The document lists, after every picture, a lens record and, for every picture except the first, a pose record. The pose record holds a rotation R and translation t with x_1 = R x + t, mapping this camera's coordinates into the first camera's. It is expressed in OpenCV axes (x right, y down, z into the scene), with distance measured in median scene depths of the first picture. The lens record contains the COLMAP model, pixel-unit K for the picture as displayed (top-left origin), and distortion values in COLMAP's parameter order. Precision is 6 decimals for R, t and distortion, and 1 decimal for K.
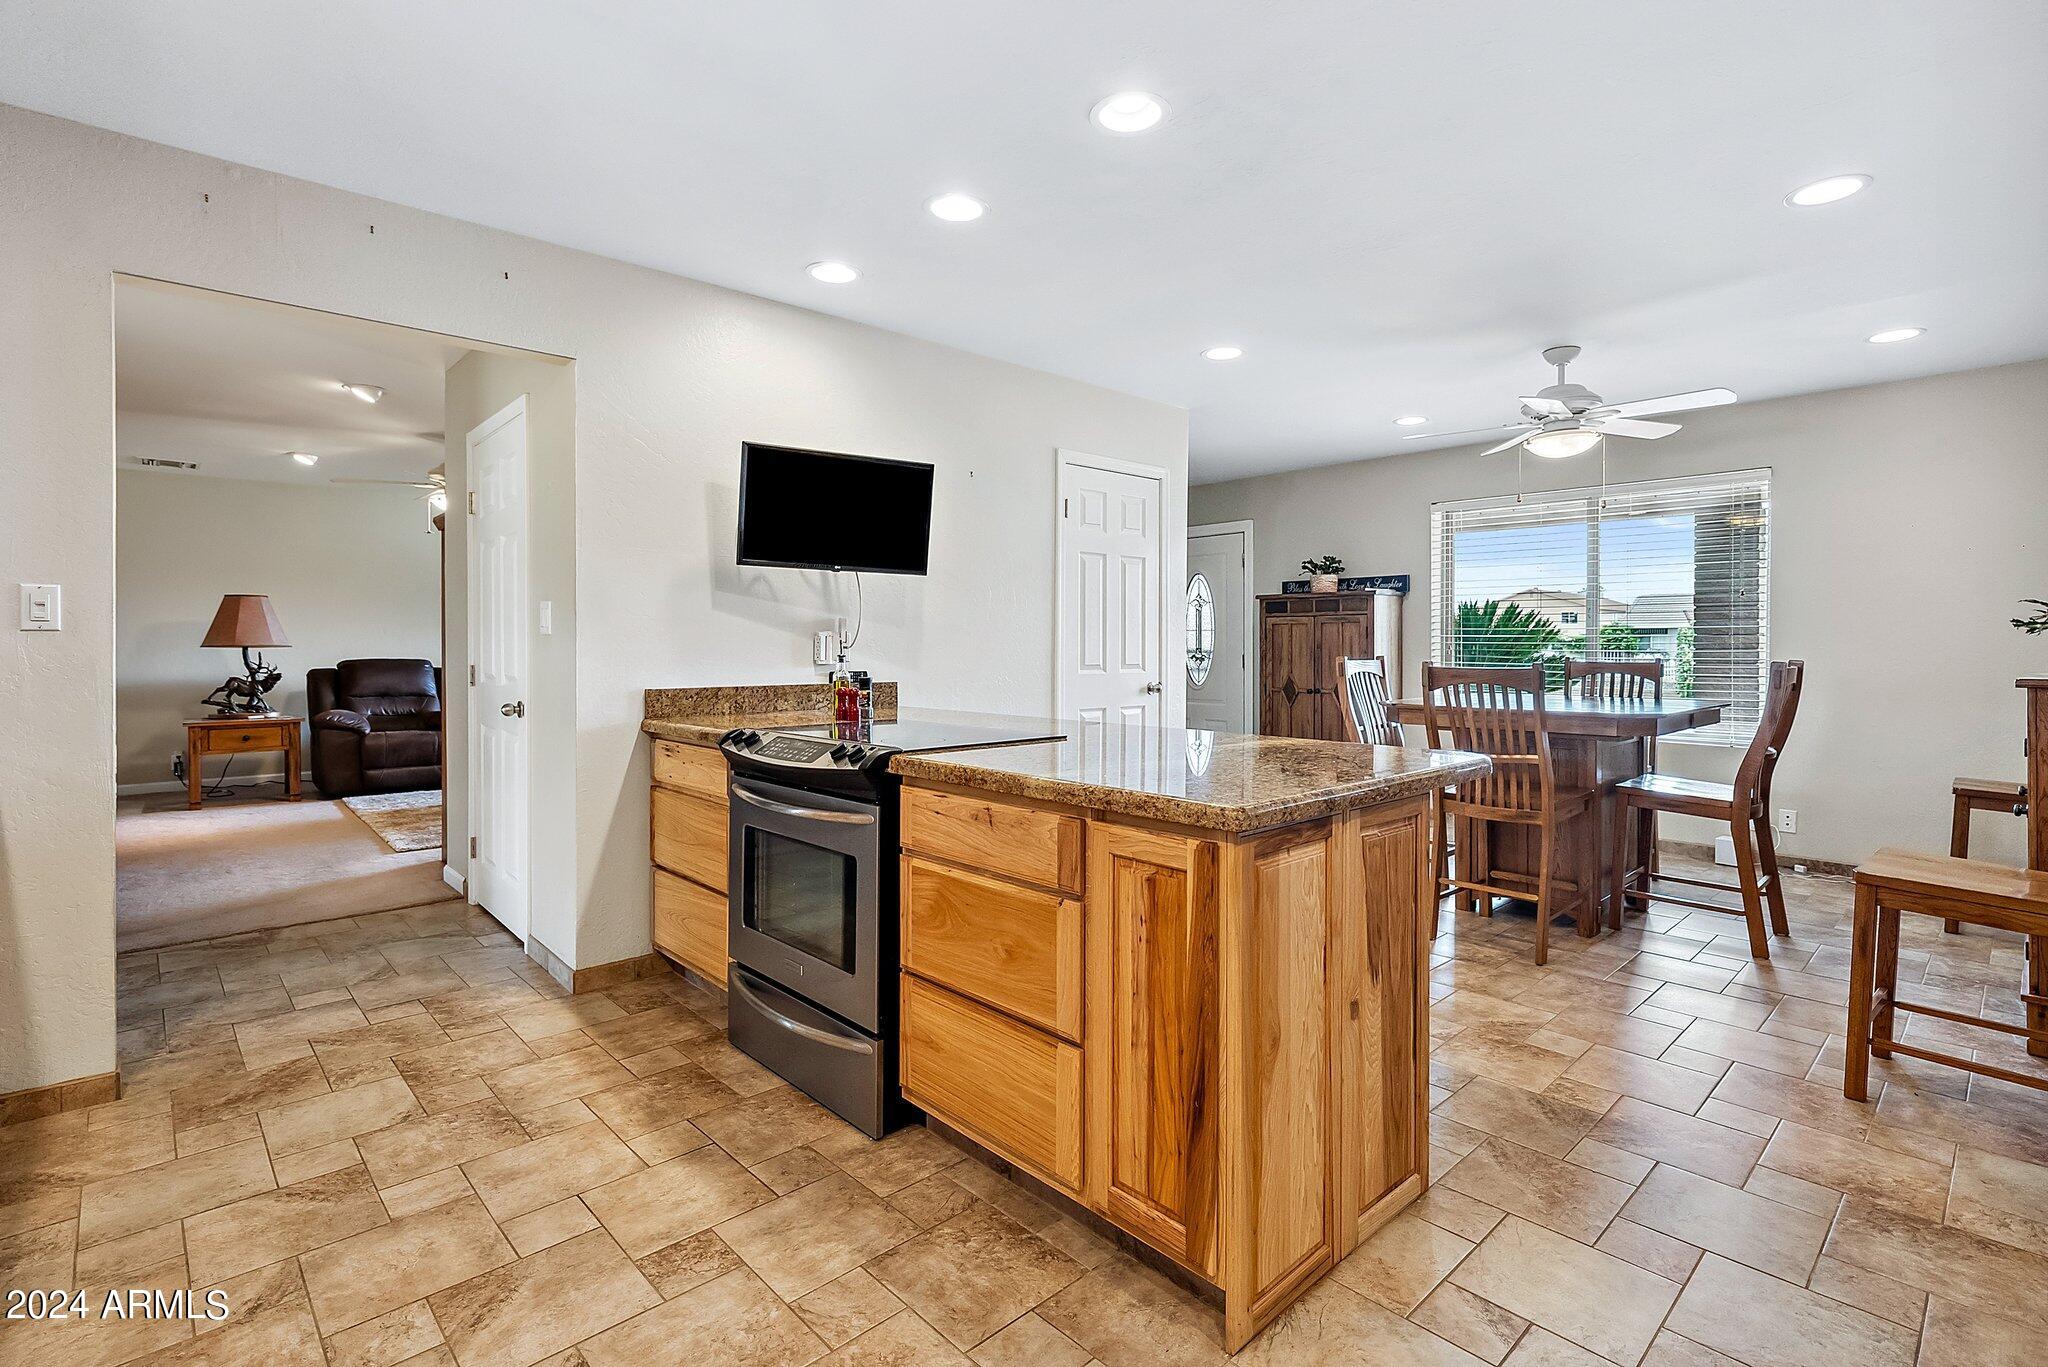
lens RADIAL K [[952.3, 0, 1034.7], [0, 952.3, 650.0], [0, 0, 1]] dist [0.012259, 0.000047]
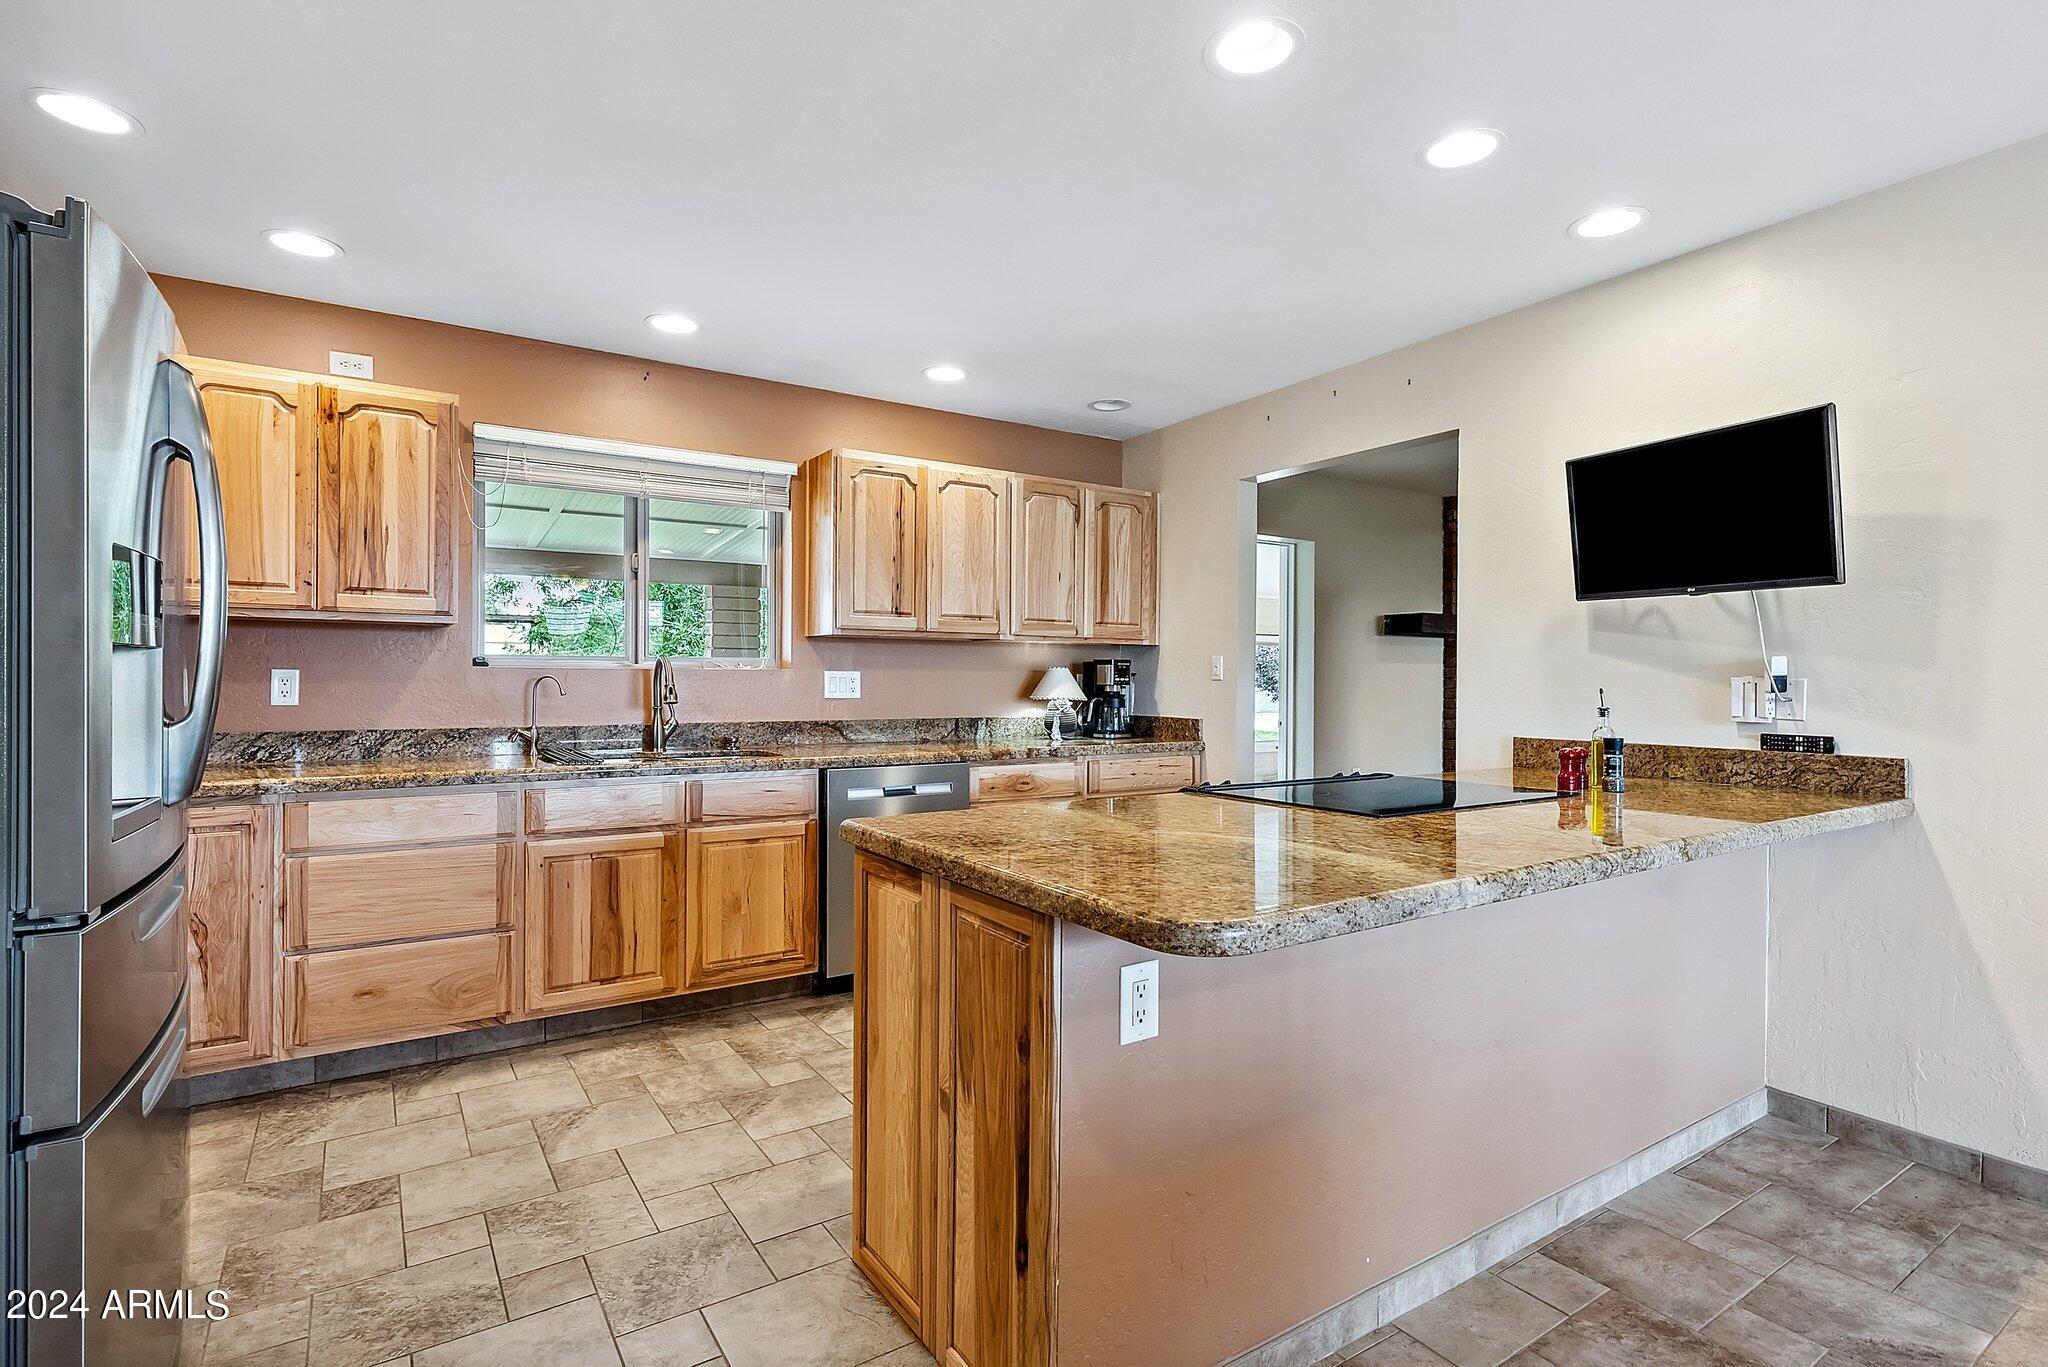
lens RADIAL K [[999.4, 0, 1034.0], [0, 999.4, 682.1], [0, 0, 1]] dist [-0.000086, -0.000275]
pose [[-0.164597, 0.000040, -0.986361, 1.063939], [-0.010755, 0.999940, 0.001835, -0.019130], [0.986302, 0.010911, -0.164586, 1.051956]]
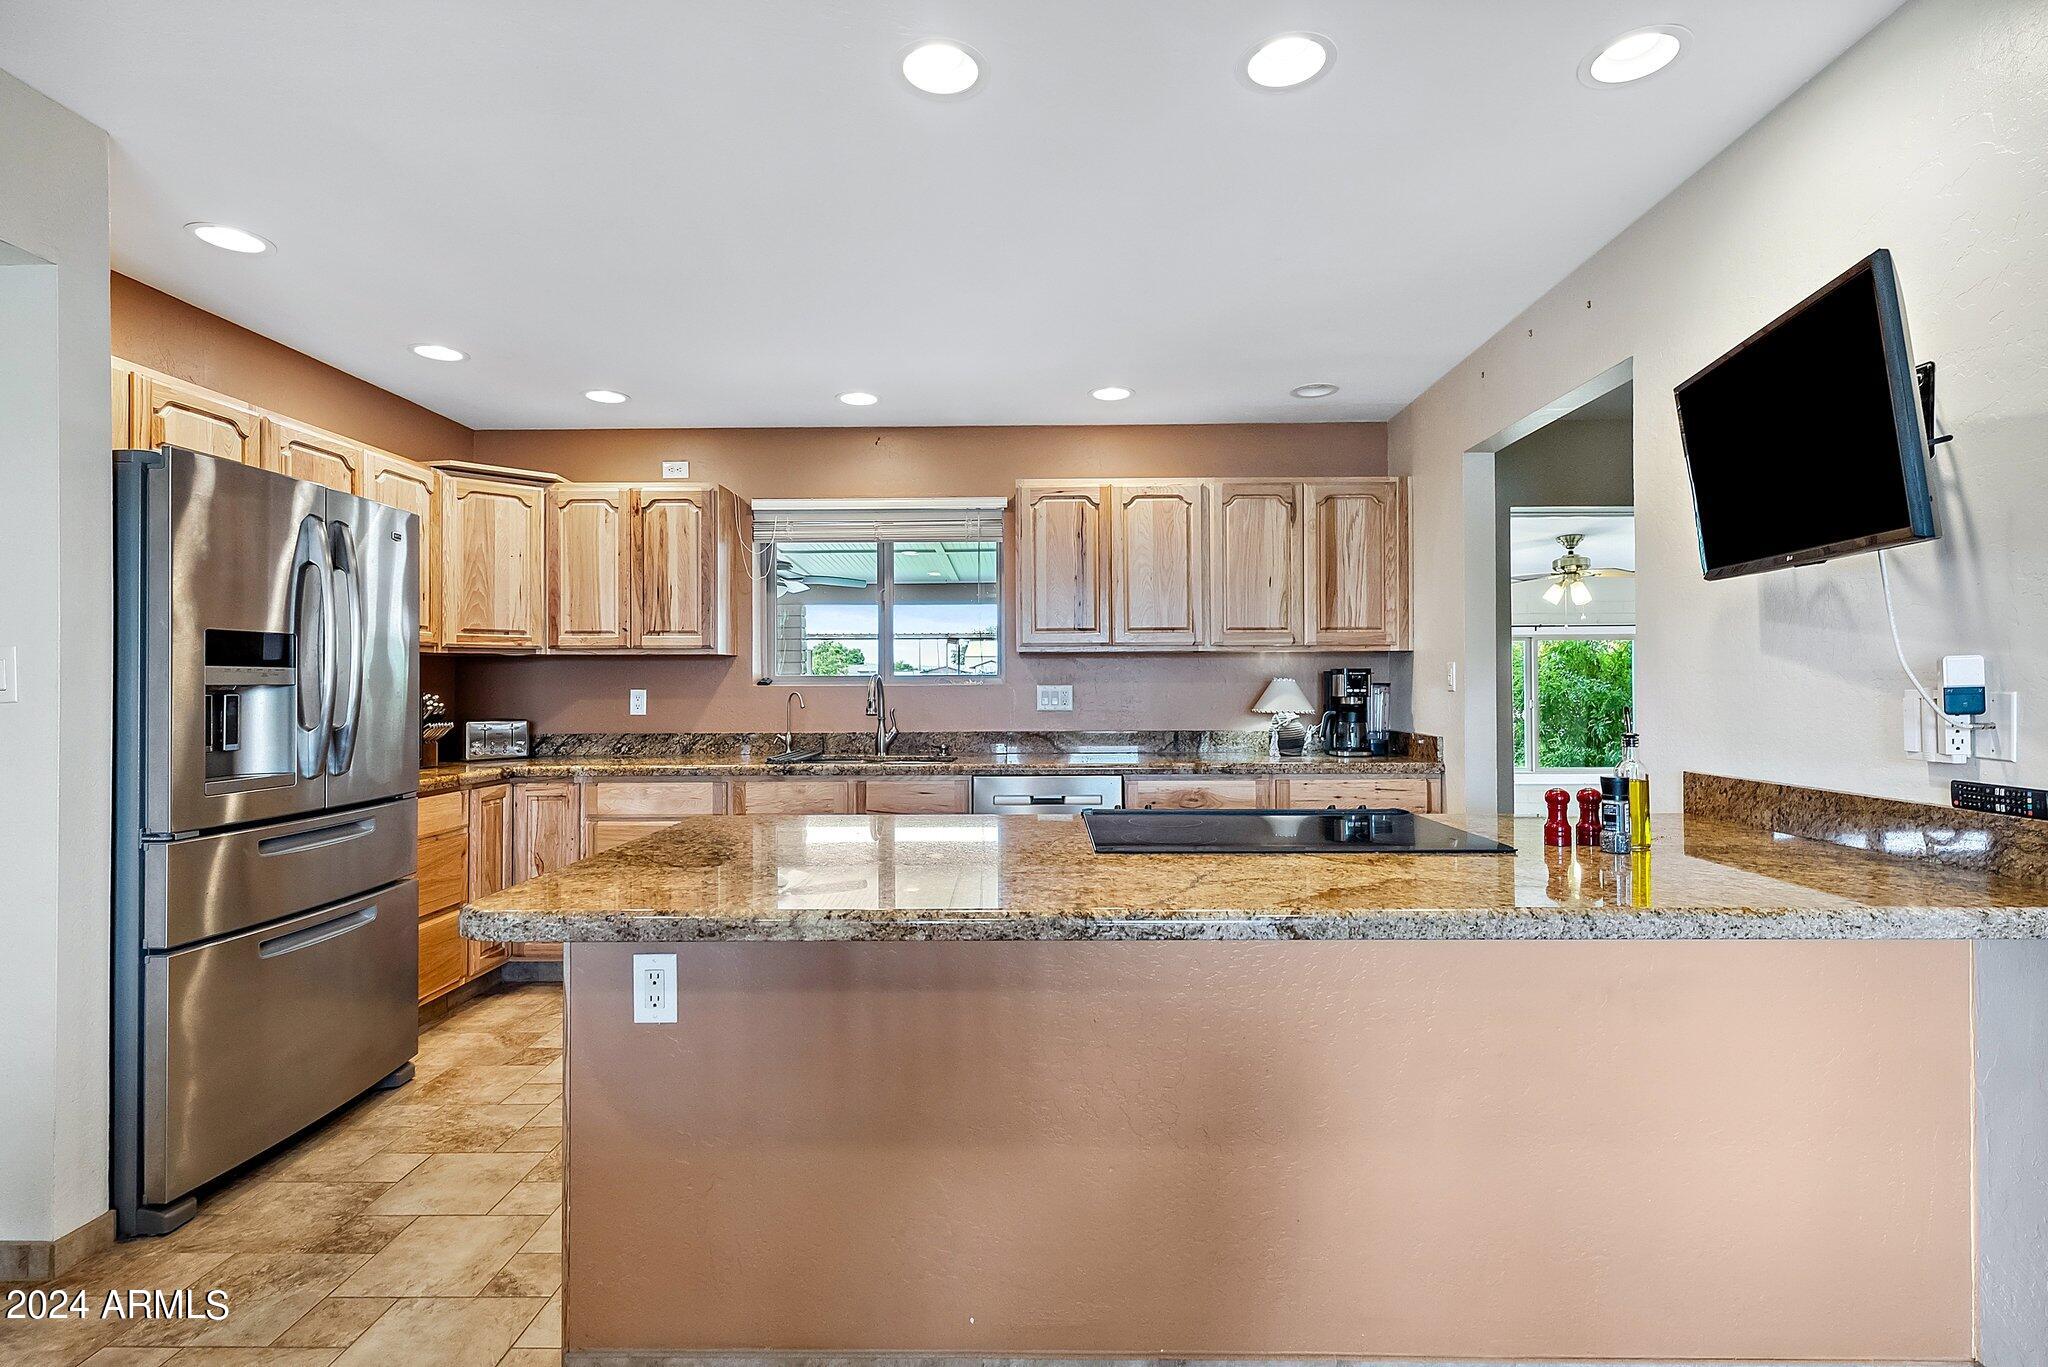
lens RADIAL K [[1000.3, 0, 1028.7], [0, 1000.3, 675.5], [0, 0, 1]] dist [-0.000567, -0.000089]
pose [[-0.694730, -0.005666, -0.719248, 0.719295], [-0.000195, 0.999970, -0.007689, -0.037829], [0.719270, -0.005202, -0.694711, 1.799309]]
